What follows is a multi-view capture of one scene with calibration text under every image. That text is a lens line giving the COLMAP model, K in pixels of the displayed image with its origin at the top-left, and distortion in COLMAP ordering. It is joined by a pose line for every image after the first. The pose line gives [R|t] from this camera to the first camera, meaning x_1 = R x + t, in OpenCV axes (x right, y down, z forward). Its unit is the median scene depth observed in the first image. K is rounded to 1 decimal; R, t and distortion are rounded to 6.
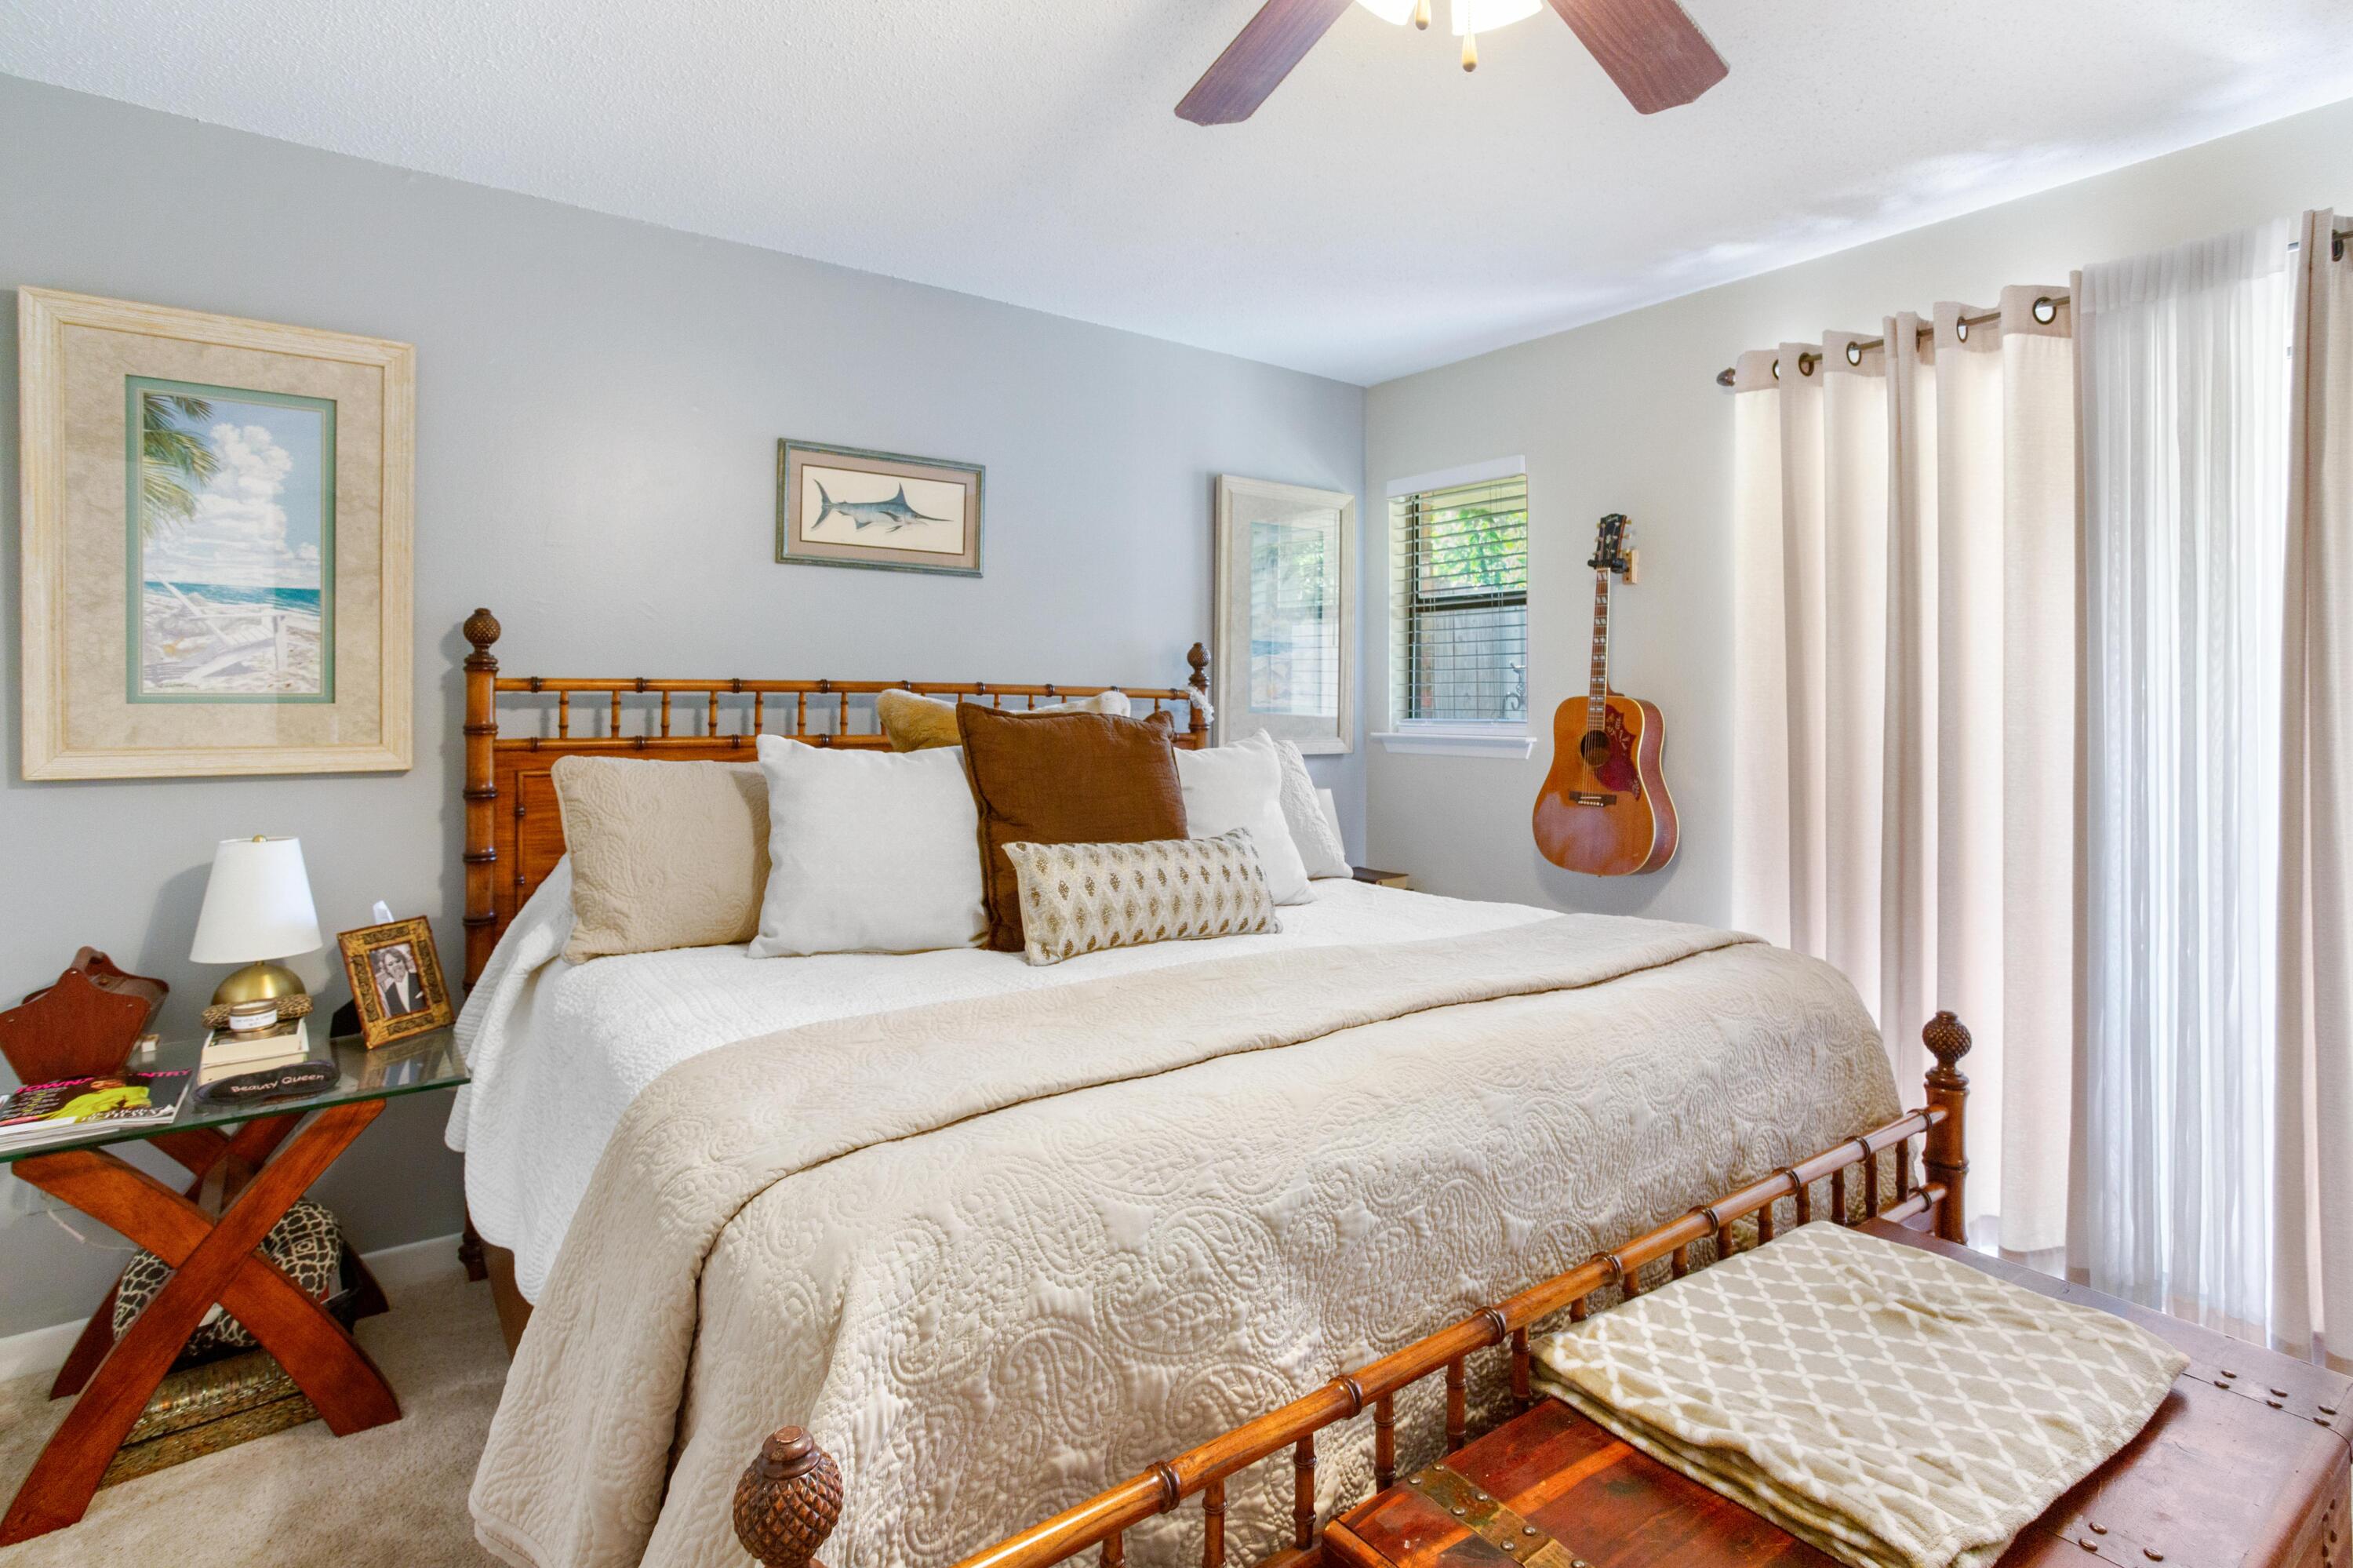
lens RADIAL K [[1215.4, 0, 1181.6], [0, 1215.4, 683.0], [0, 0, 1]] dist [-0.004187, -0.000331]
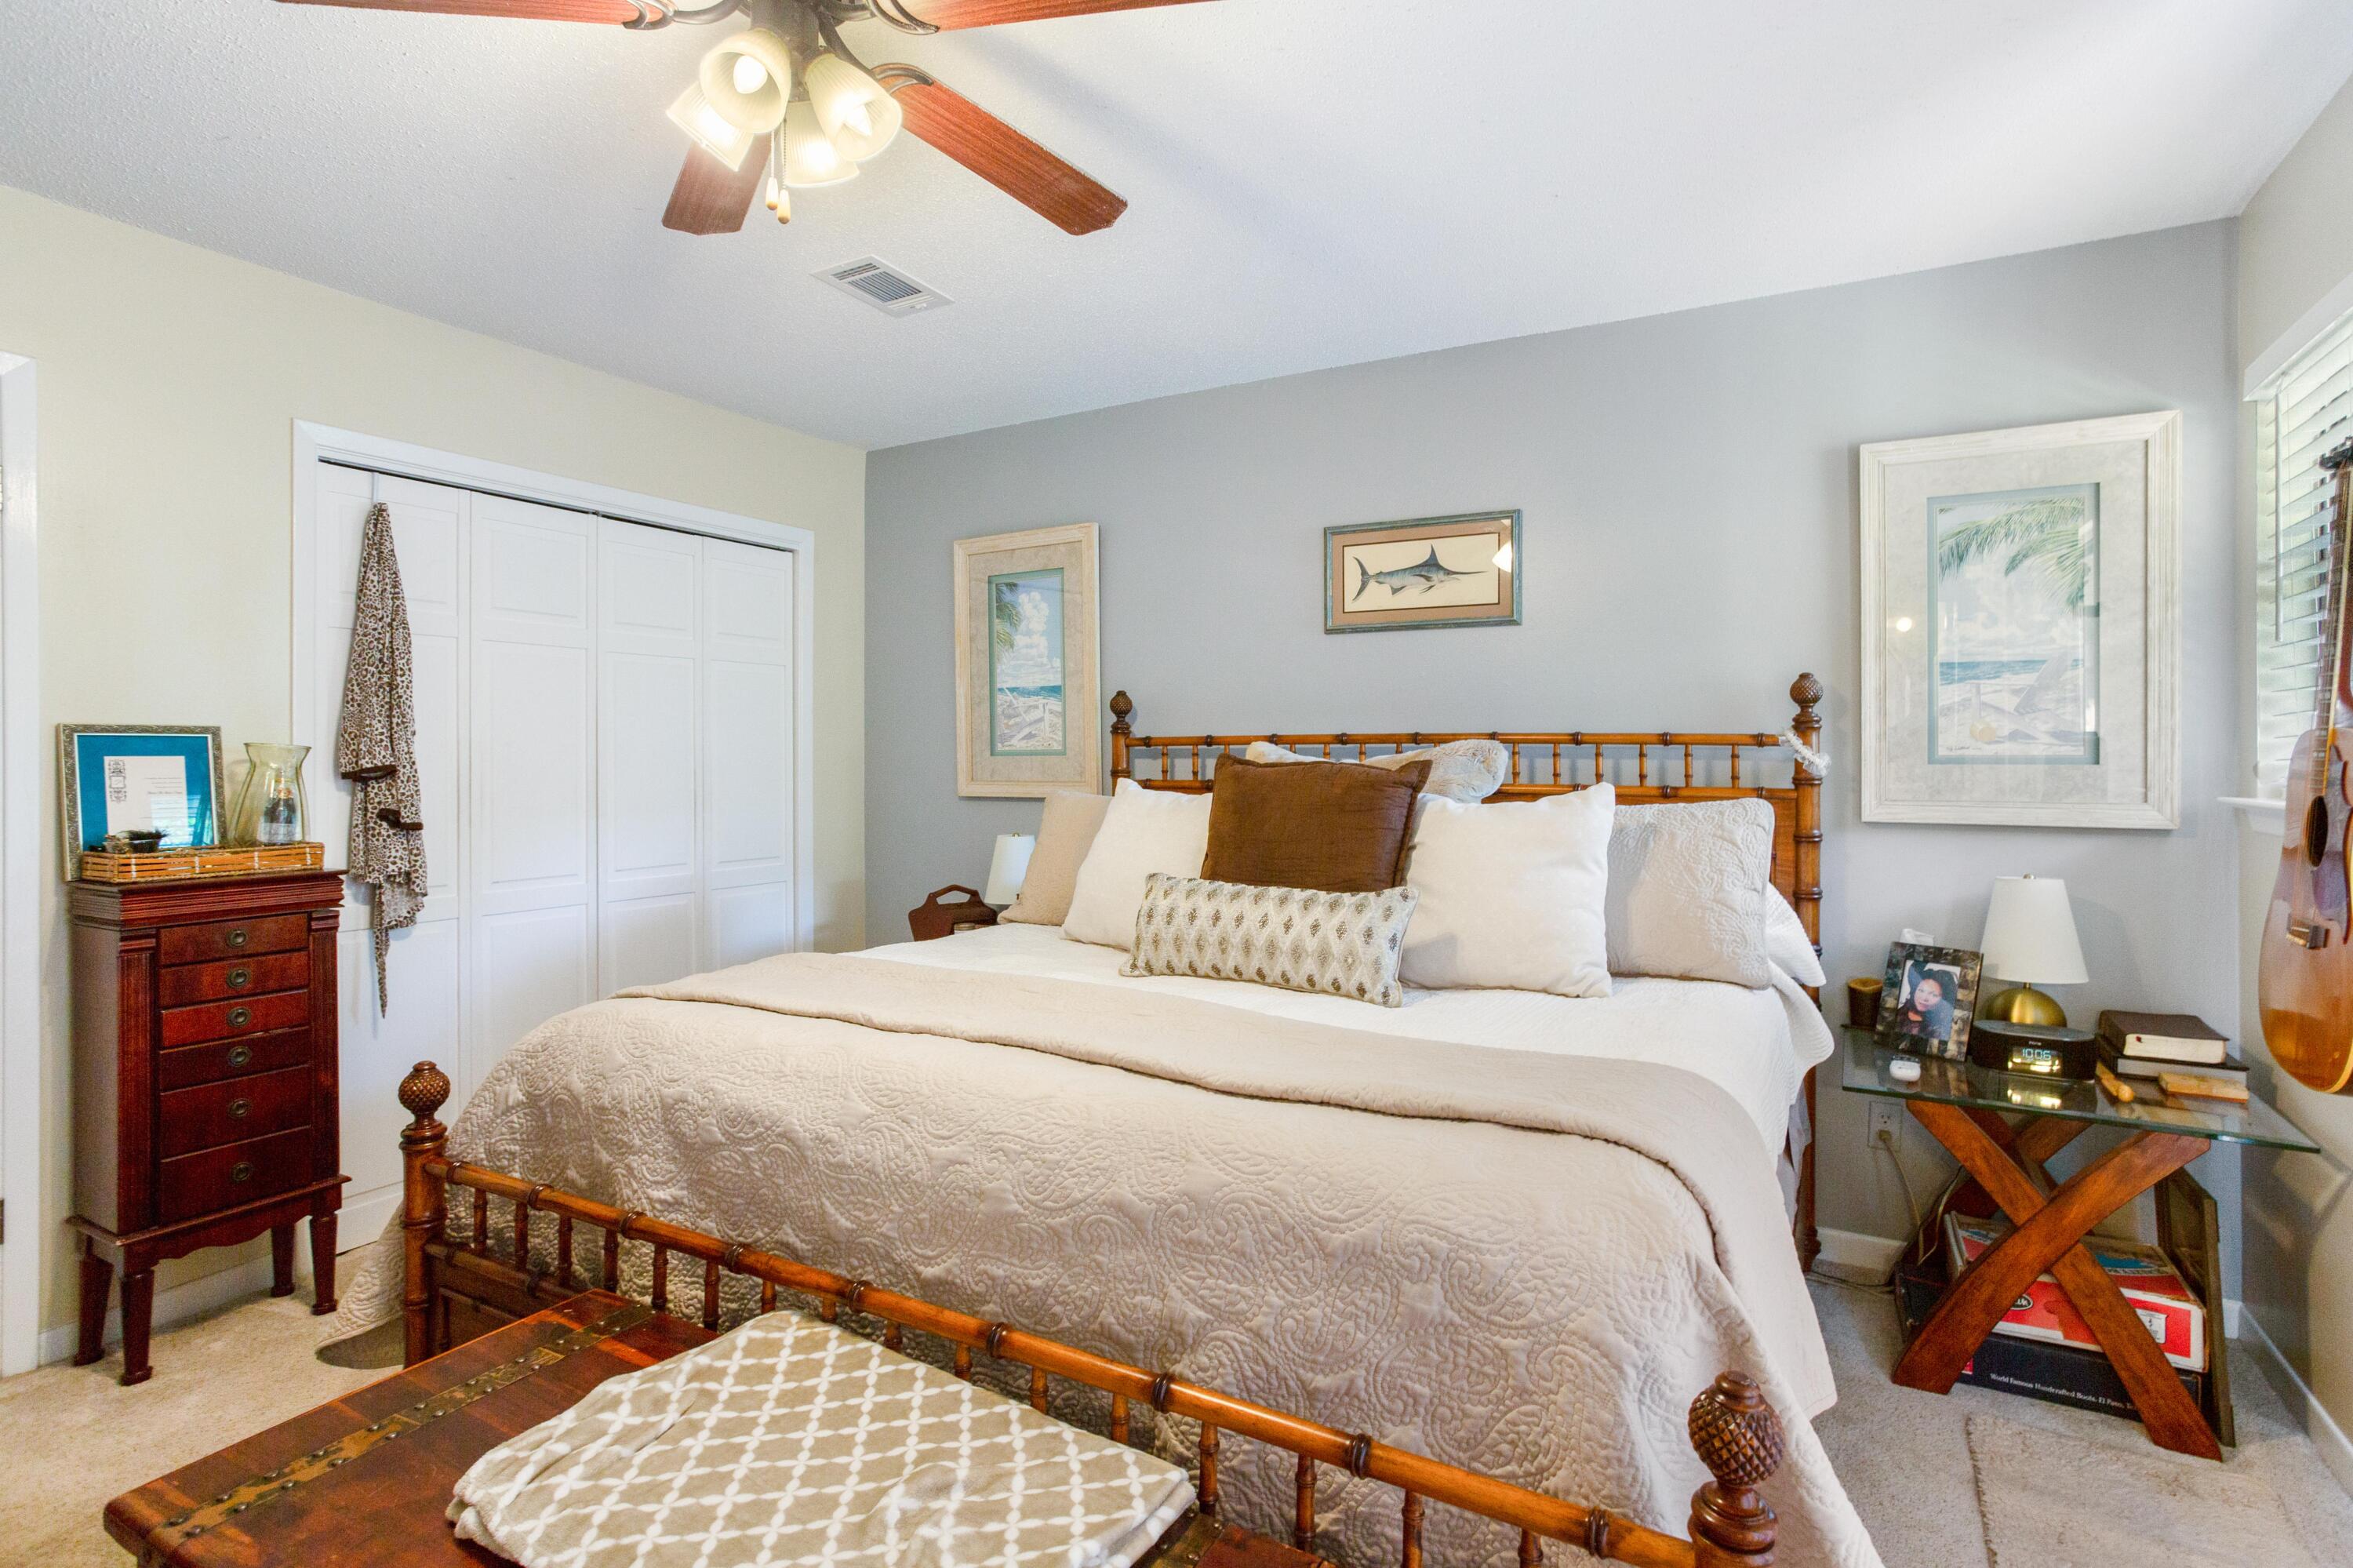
lens RADIAL K [[1183.1, 0, 1183.3], [0, 1183.1, 746.0], [0, 0, 1]] dist [-0.054429, 0.030763]
pose [[0.407432, -0.013697, -0.913133, 0.767195], [0.017120, 0.999826, -0.007358, 0.017580], [0.913075, -0.012635, 0.407596, 0.481756]]
